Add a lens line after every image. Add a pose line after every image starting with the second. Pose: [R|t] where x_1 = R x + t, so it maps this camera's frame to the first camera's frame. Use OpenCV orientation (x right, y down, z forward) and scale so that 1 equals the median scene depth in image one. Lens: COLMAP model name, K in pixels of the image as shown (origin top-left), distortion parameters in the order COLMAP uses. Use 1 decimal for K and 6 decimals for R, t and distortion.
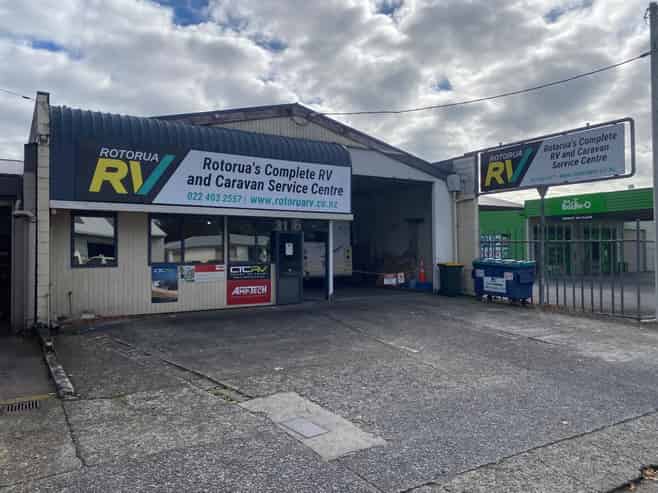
lens RADIAL K [[503.1, 0, 329.0], [0, 503.1, 246.5], [0, 0, 1]] dist [0.006539, 0.001125]
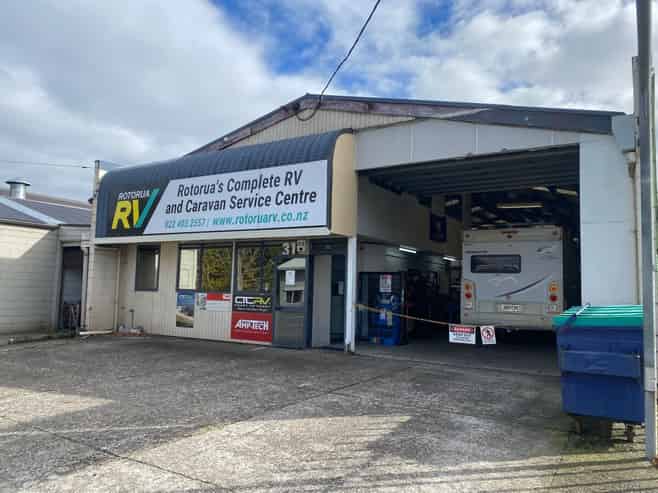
lens RADIAL K [[503.1, 0, 329.0], [0, 503.1, 246.5], [0, 0, 1]] dist [0.006539, 0.001125]
pose [[0.421766, -0.057814, -0.904860, 0.724797], [-0.016879, 0.997292, -0.071587, 0.012492], [0.906548, 0.045466, 0.419648, 0.784173]]
